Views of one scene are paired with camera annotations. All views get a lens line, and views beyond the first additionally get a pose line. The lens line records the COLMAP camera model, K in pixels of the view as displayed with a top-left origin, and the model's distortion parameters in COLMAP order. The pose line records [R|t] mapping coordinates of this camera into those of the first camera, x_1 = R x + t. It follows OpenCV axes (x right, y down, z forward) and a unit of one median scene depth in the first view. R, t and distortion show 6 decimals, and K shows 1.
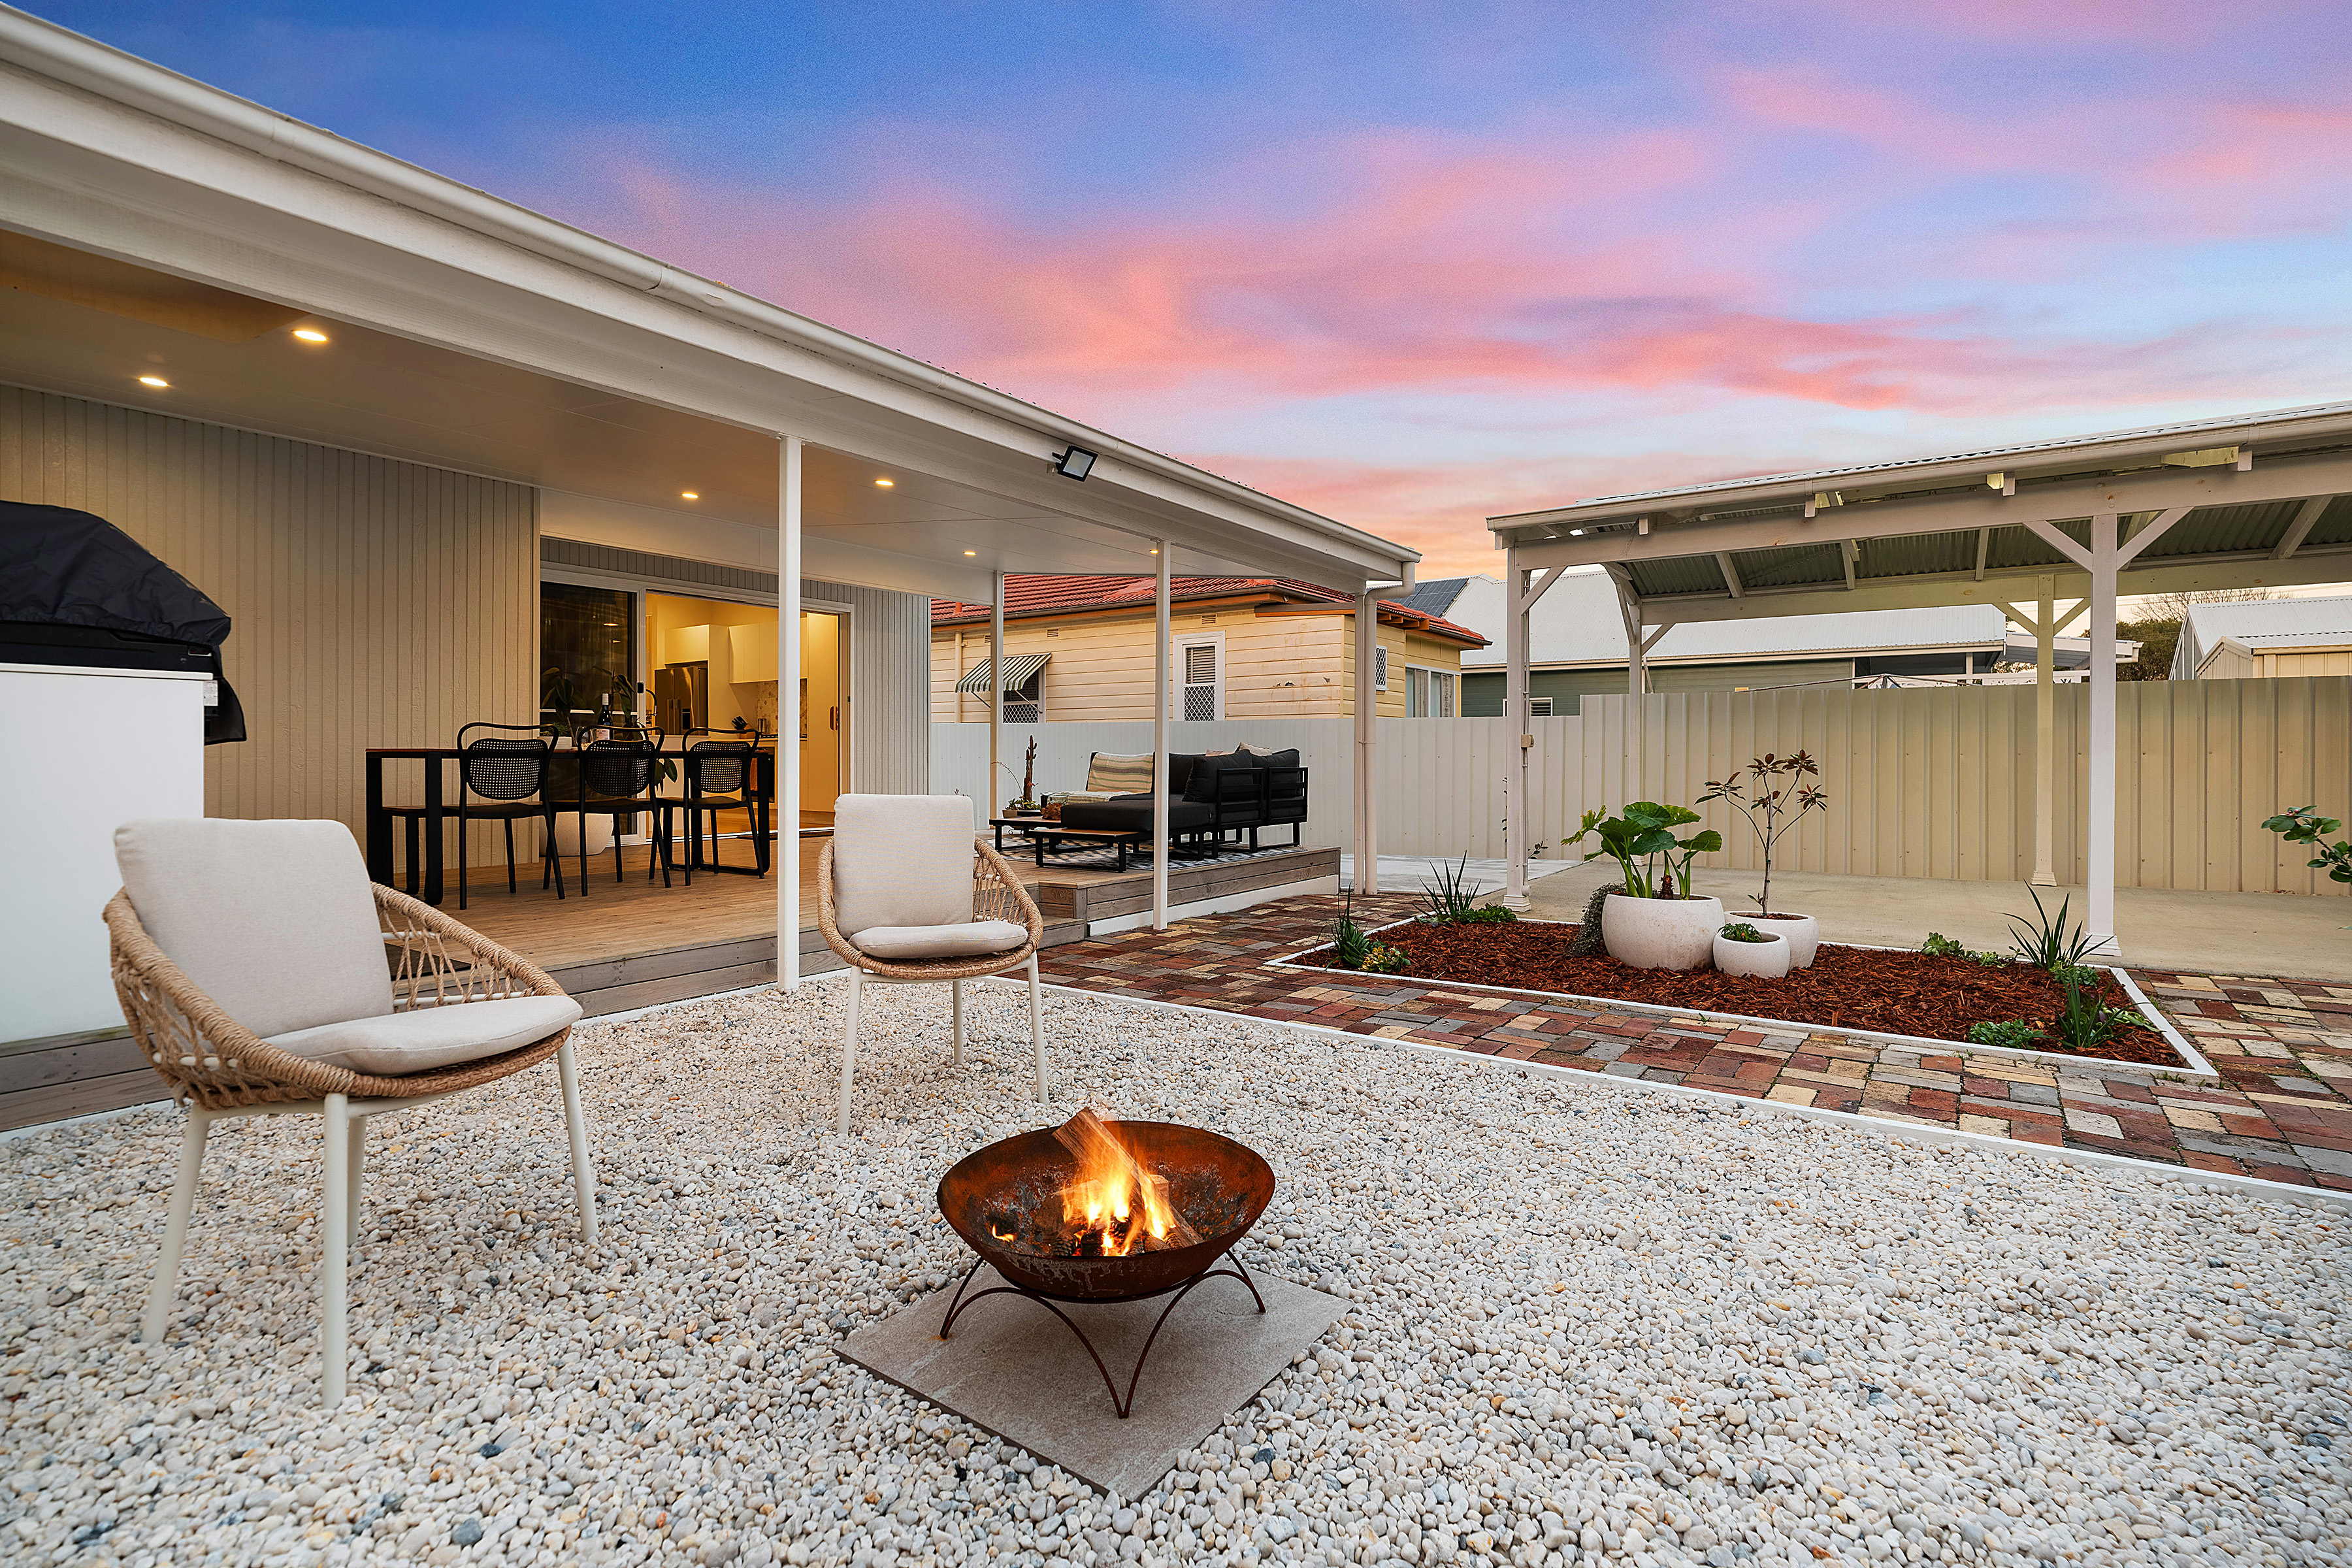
lens RADIAL K [[1061.4, 0, 1176.8], [0, 1061.4, 760.7], [0, 0, 1]] dist [0.001142, 0.000065]
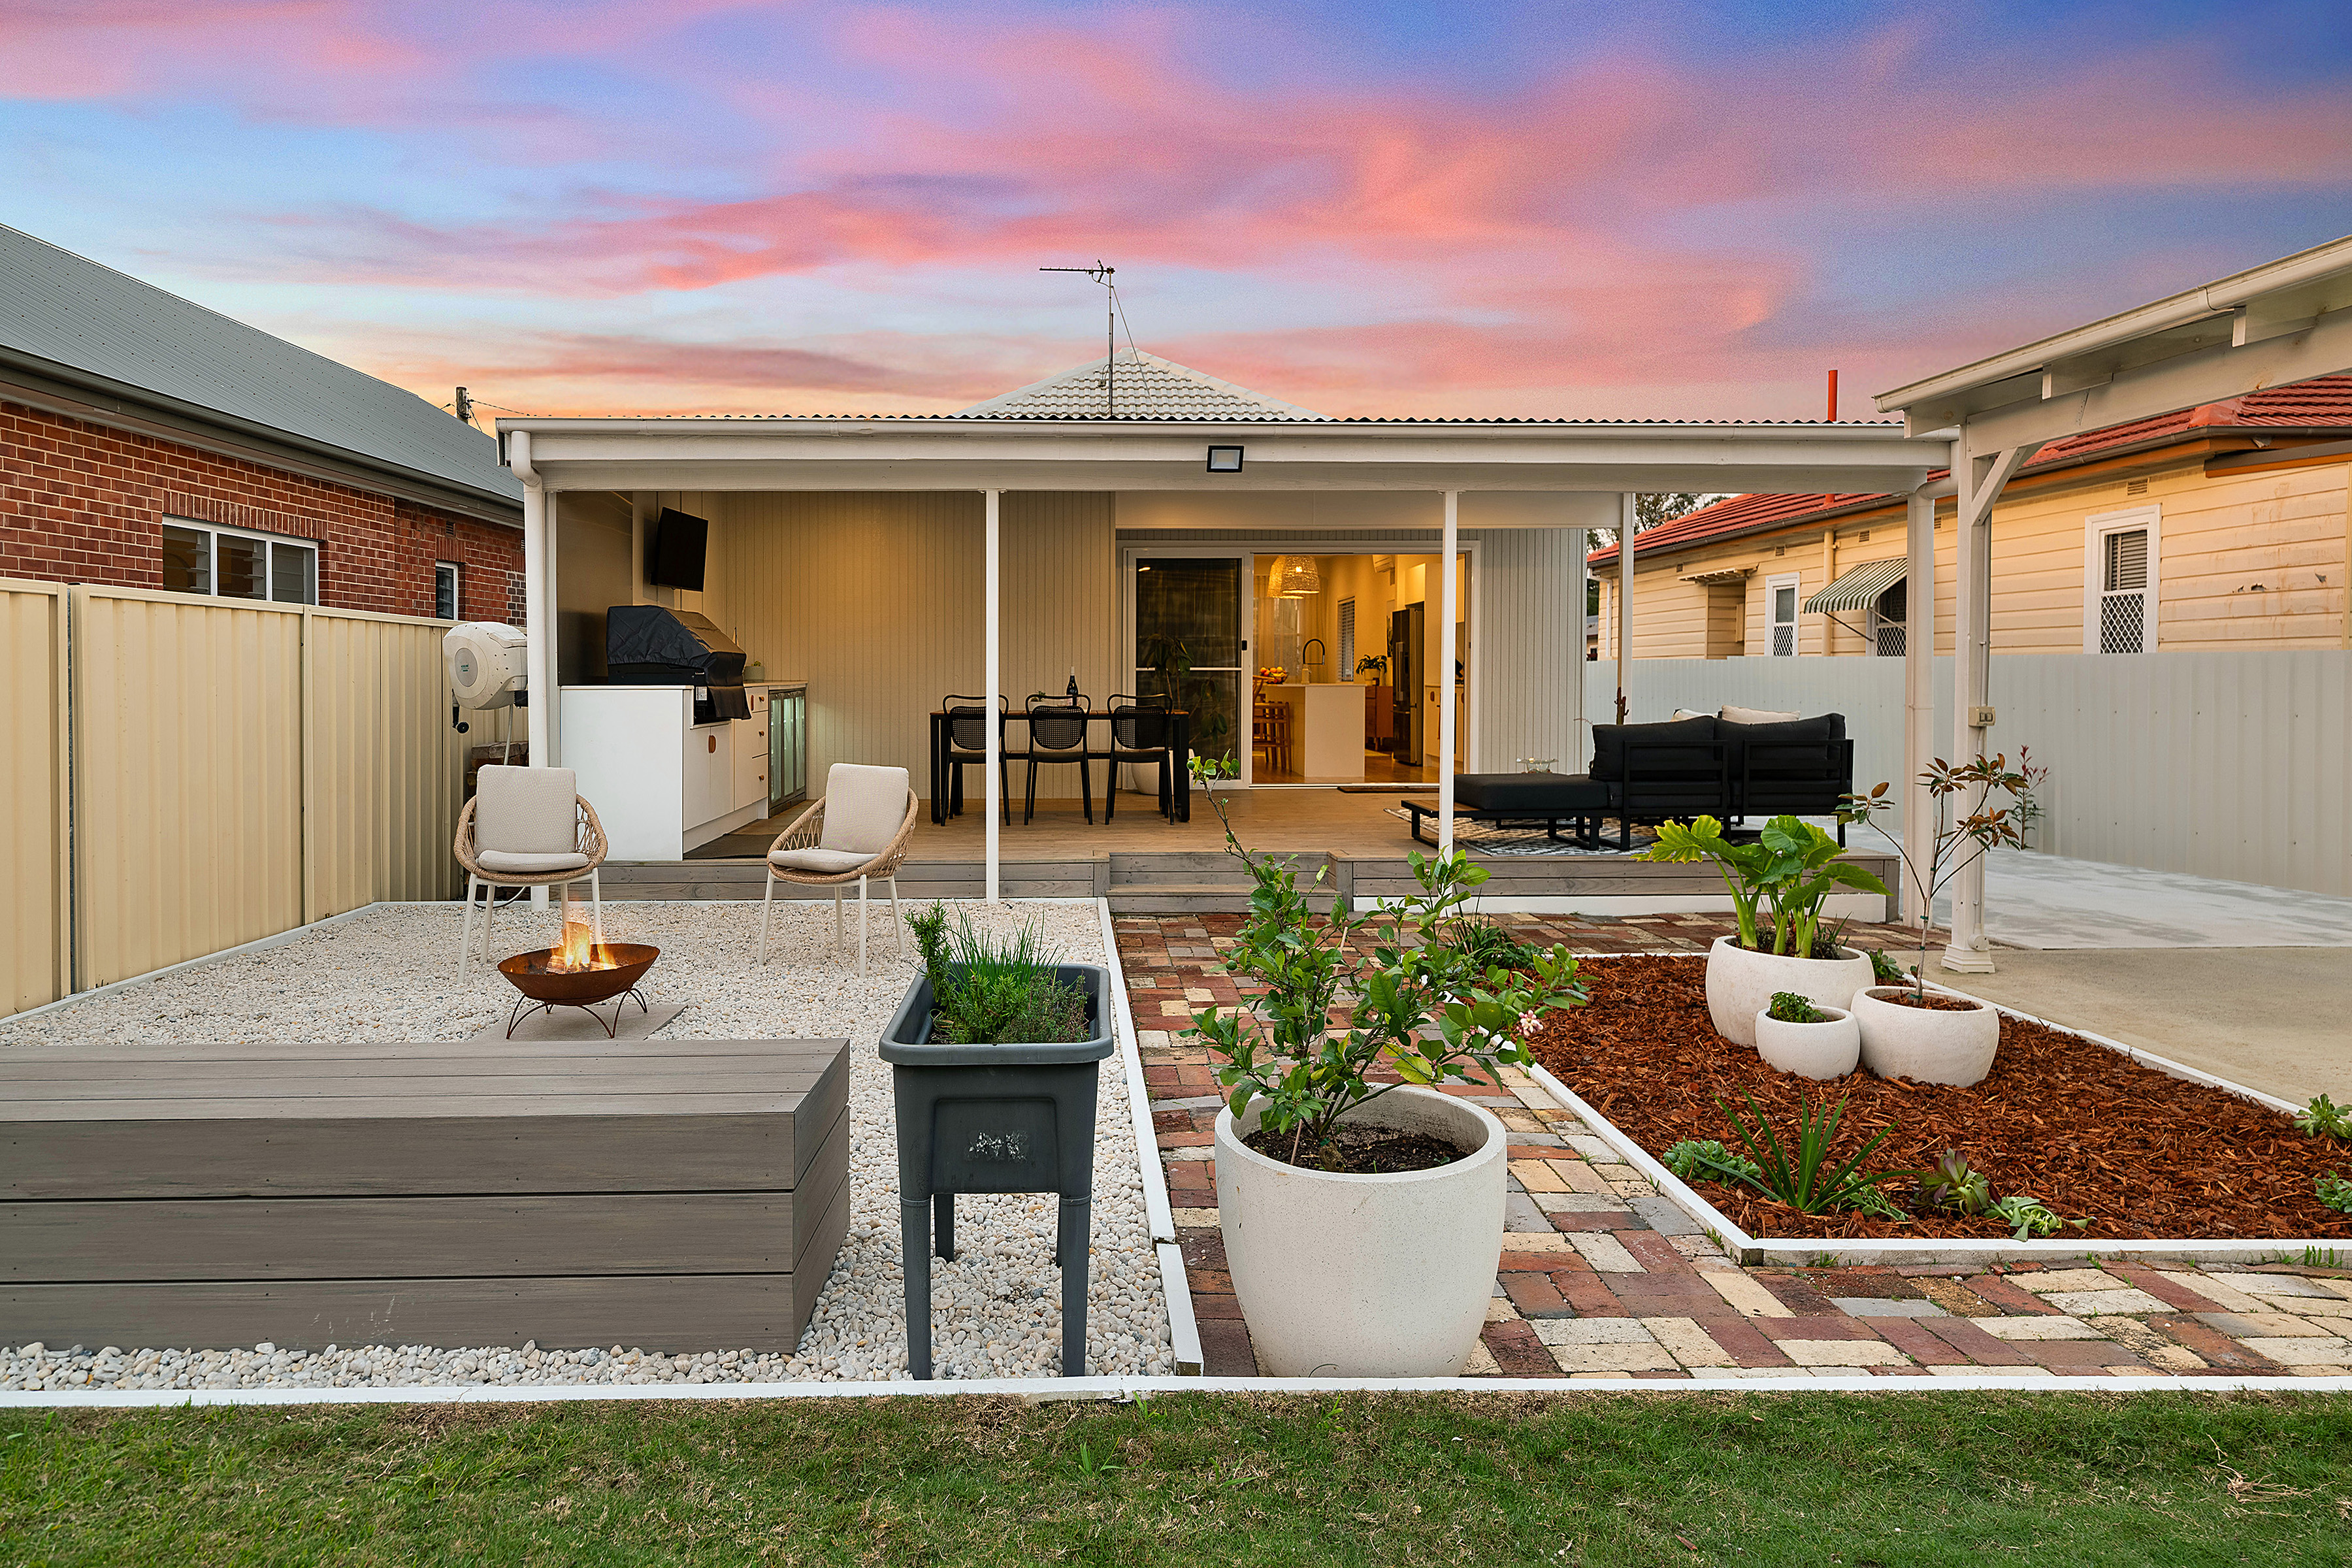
lens RADIAL K [[1421.1, 0, 1169.6], [0, 1421.1, 694.4], [0, 0, 1]] dist [0.001171, 0.000238]
pose [[0.608351, 0.009355, -0.793613, 0.631875], [0.000029, 0.999930, 0.011809, -0.036557], [0.793668, -0.007207, 0.608308, 0.051086]]
